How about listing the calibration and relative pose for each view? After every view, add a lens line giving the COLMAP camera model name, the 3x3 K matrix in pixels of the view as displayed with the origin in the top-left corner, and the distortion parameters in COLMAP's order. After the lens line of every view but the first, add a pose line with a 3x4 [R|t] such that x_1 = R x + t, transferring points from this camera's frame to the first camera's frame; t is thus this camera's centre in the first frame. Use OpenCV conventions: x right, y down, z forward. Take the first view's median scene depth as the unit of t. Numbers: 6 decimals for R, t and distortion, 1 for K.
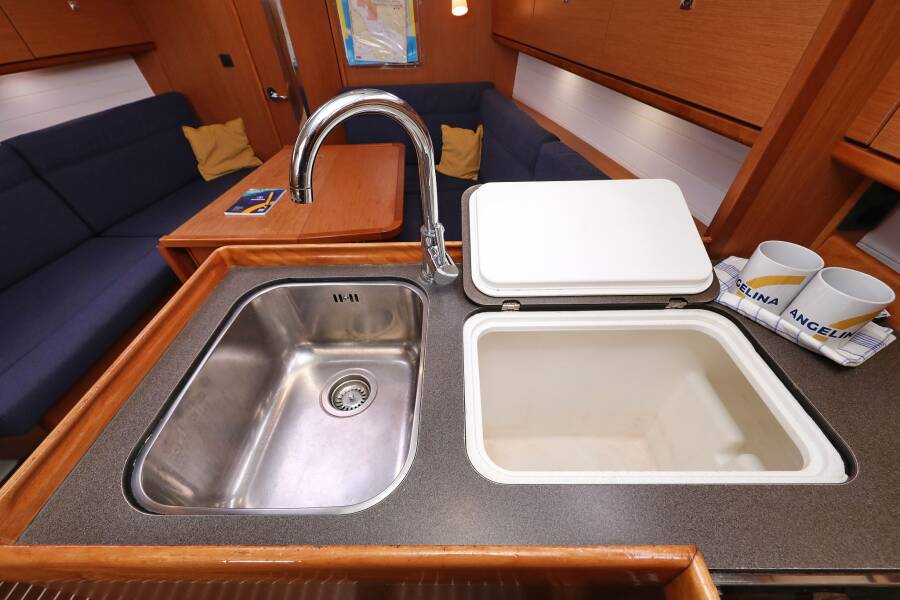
lens RADIAL K [[334.7, 0, 455.7], [0, 334.7, 297.5], [0, 0, 1]] dist [0.010428, -0.000007]
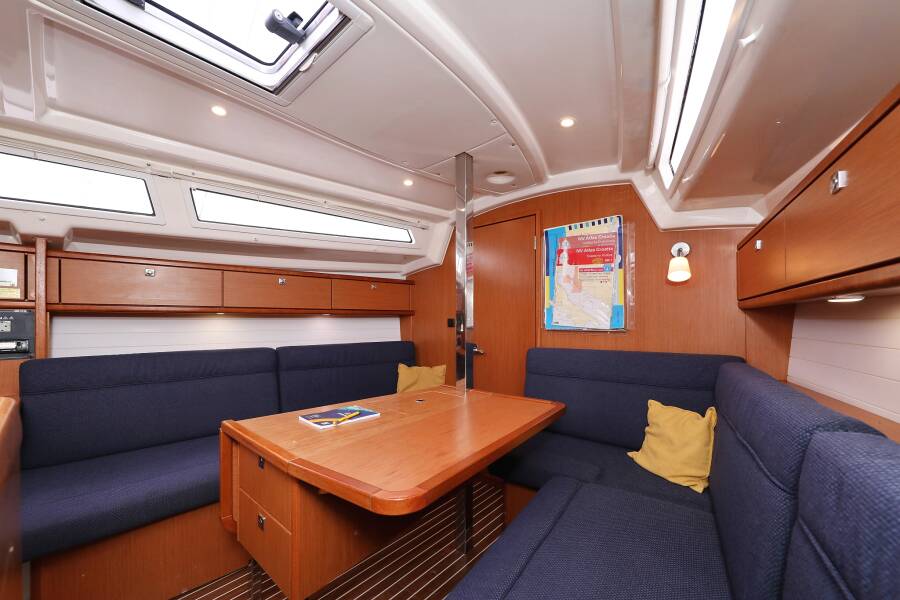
lens RADIAL K [[334.7, 0, 463.2], [0, 334.7, 325.8], [0, 0, 1]] dist [0.010428, -0.000007]
pose [[0.757585, 0.015986, -0.652541, 0.134807], [-0.443086, 0.746685, -0.496121, -0.109677], [0.479311, 0.664986, 0.572760, 0.322574]]
